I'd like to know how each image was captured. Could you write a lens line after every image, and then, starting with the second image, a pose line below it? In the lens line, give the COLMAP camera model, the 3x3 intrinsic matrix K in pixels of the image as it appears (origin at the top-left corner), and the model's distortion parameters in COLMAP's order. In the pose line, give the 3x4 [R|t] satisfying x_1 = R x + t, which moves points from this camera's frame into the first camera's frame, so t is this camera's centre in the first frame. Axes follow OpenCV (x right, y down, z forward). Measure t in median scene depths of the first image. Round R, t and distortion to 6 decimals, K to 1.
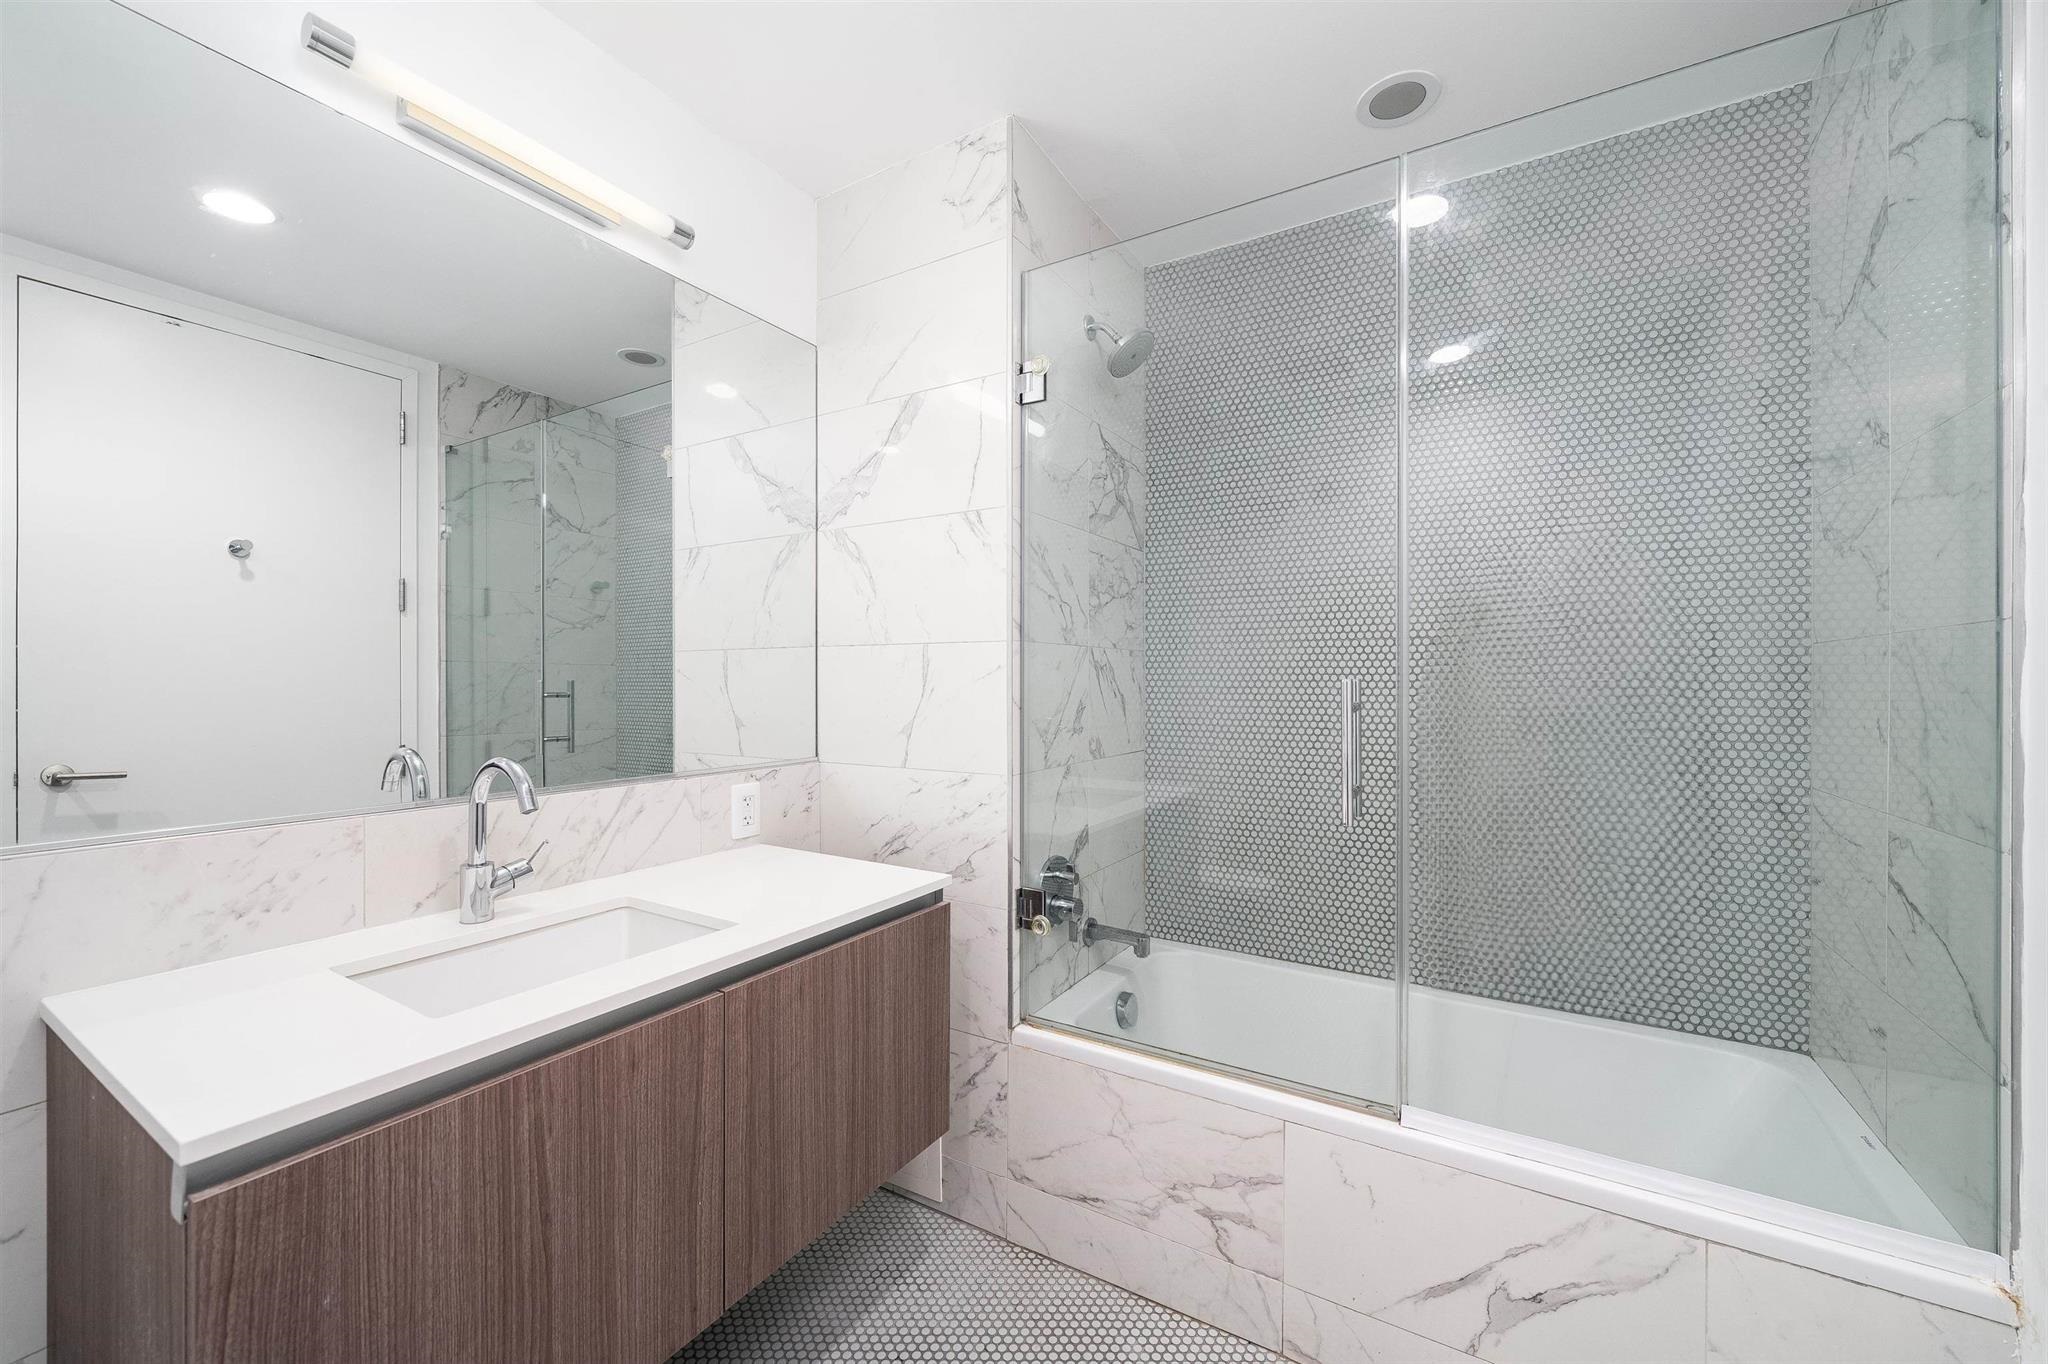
lens RADIAL K [[787.8, 0, 1022.7], [0, 787.8, 680.8], [0, 0, 1]] dist [-0.002638, -0.000501]
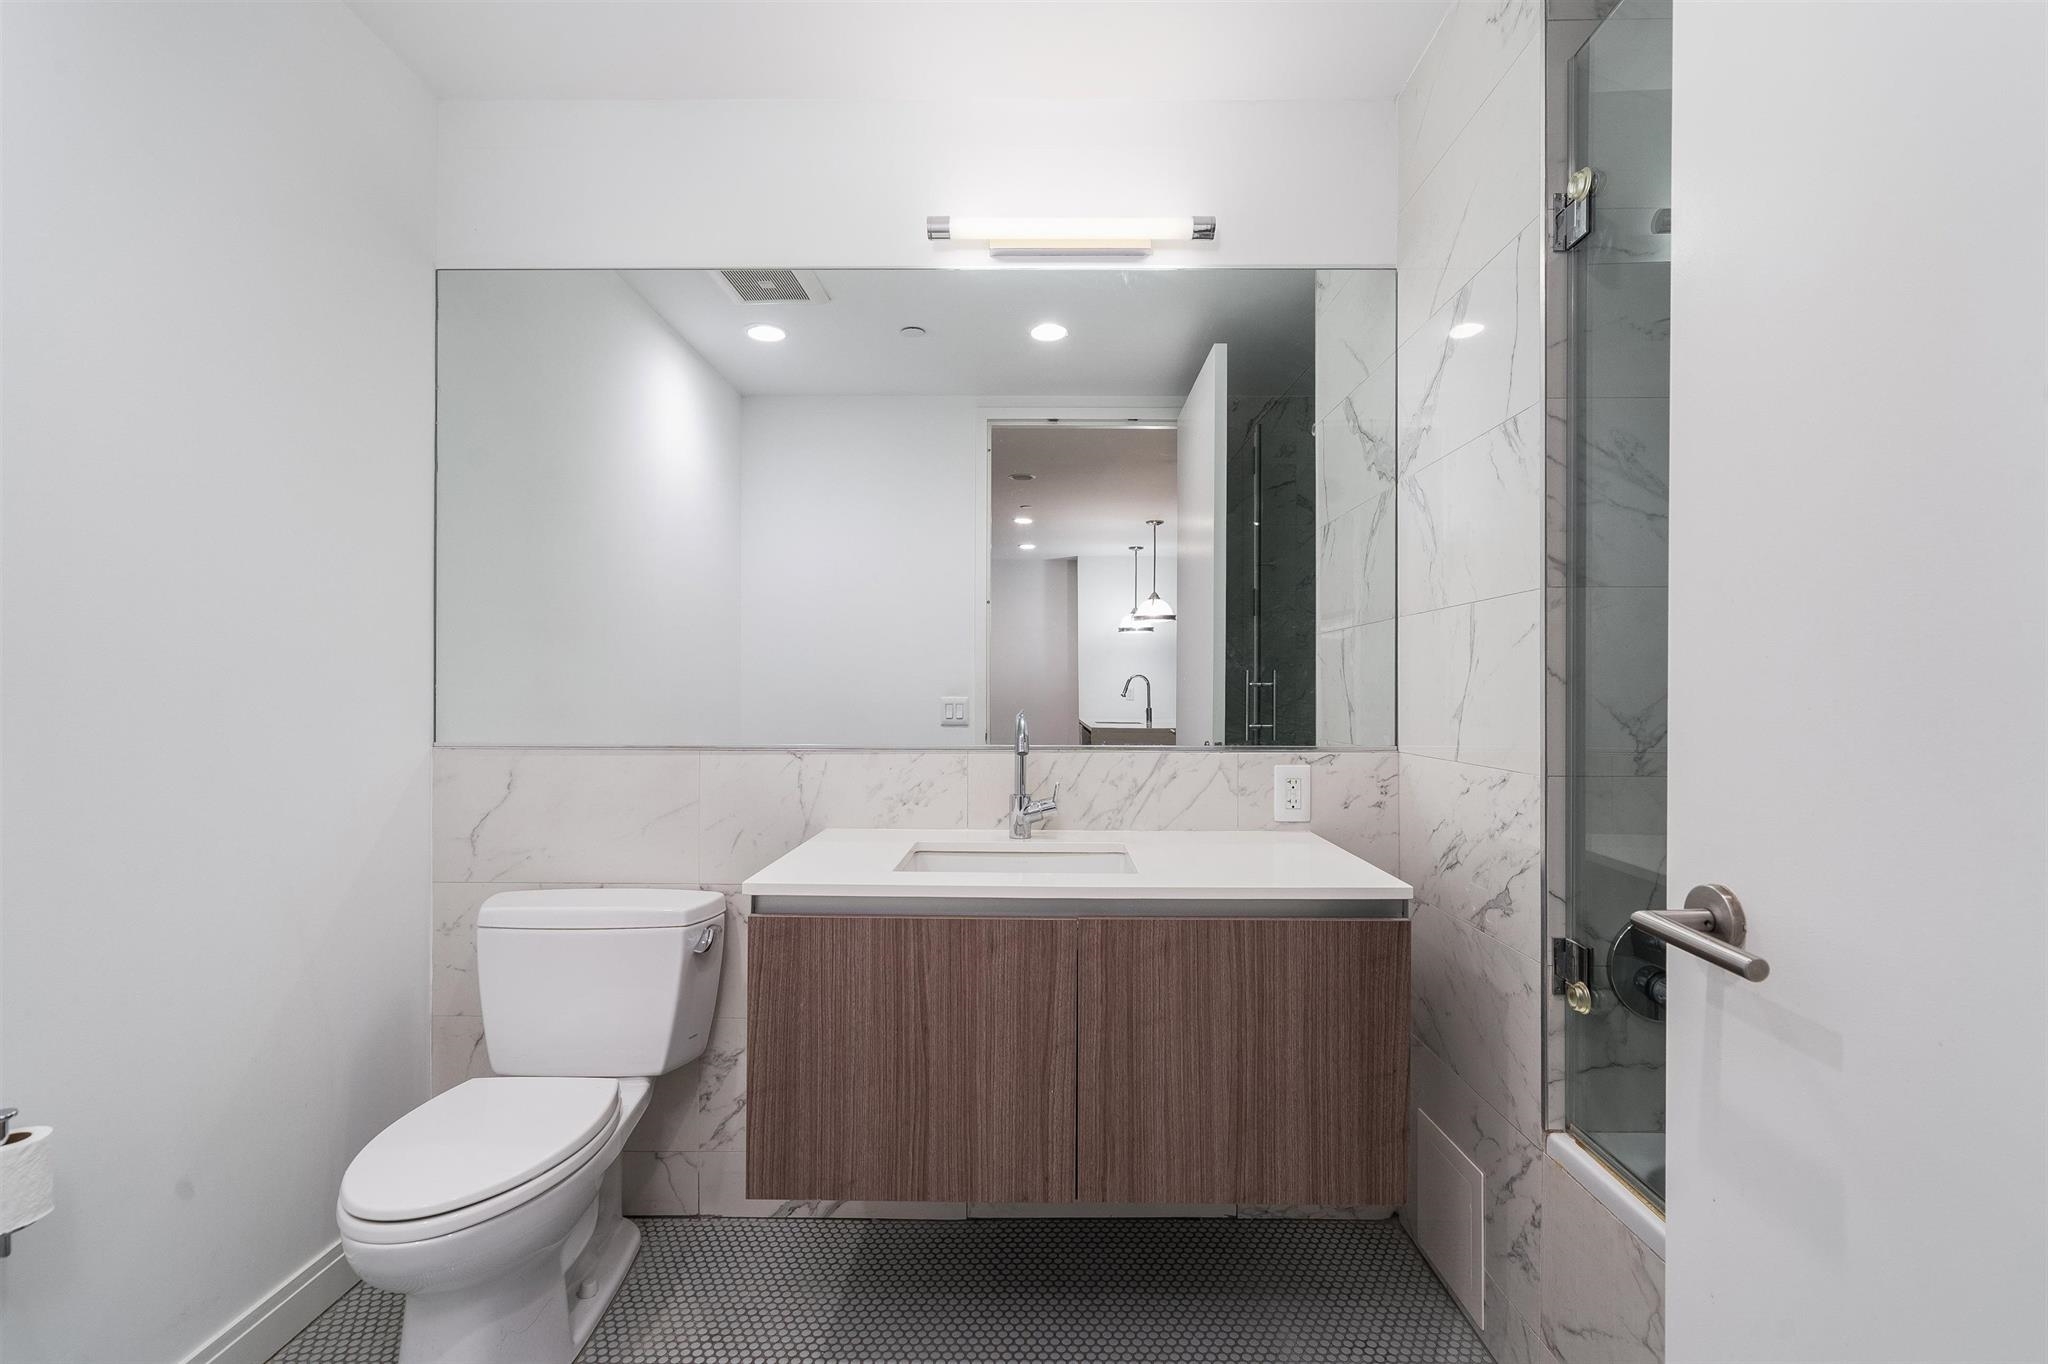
lens RADIAL K [[907.3, 0, 1024.4], [0, 907.3, 687.7], [0, 0, 1]] dist [0.003107, 0.000027]
pose [[0.509169, -0.001345, -0.860665, 0.510625], [-0.002547, 0.999992, -0.003070, 0.048856], [0.860663, 0.003755, 0.509162, 0.193880]]
